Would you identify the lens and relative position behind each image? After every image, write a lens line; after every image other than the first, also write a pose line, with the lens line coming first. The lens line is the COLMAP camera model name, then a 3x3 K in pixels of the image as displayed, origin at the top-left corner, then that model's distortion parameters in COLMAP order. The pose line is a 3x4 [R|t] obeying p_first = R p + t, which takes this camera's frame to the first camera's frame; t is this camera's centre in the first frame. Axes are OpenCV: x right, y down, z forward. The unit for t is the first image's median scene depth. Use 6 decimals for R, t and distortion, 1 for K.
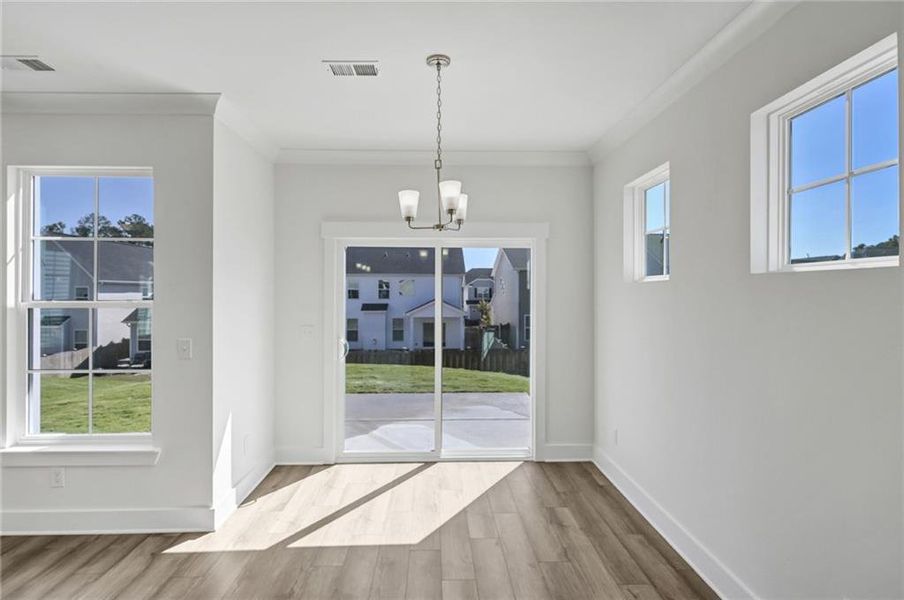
lens RADIAL K [[509.1, 0, 445.8], [0, 509.1, 293.9], [0, 0, 1]] dist [0.026162, -0.001936]
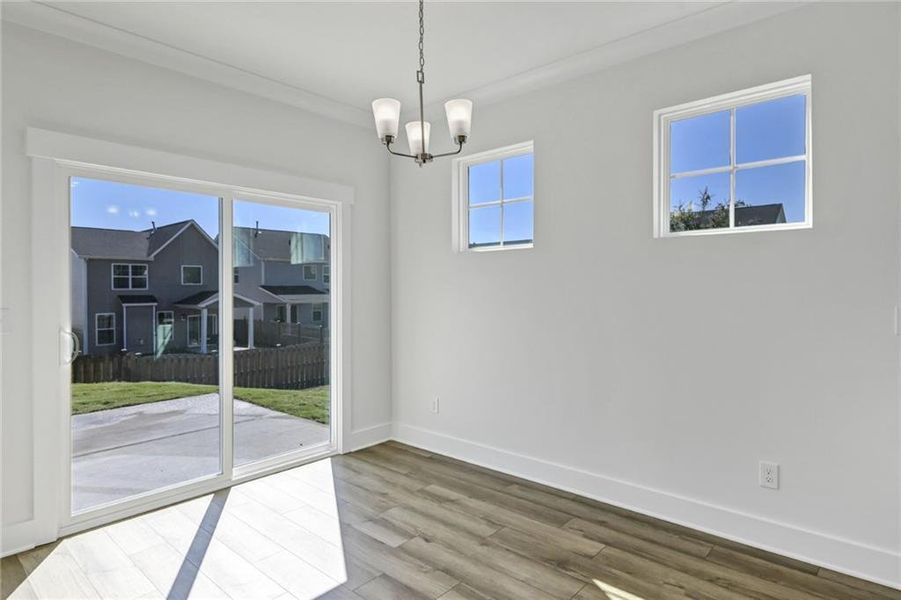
lens RADIAL K [[507.4, 0, 447.5], [0, 507.4, 291.7], [0, 0, 1]] dist [0.026162, -0.001936]
pose [[0.689729, -0.004255, 0.724055, -0.375130], [0.003967, 0.999990, 0.002097, 0.050672], [-0.724057, 0.001426, 0.689739, 0.287558]]
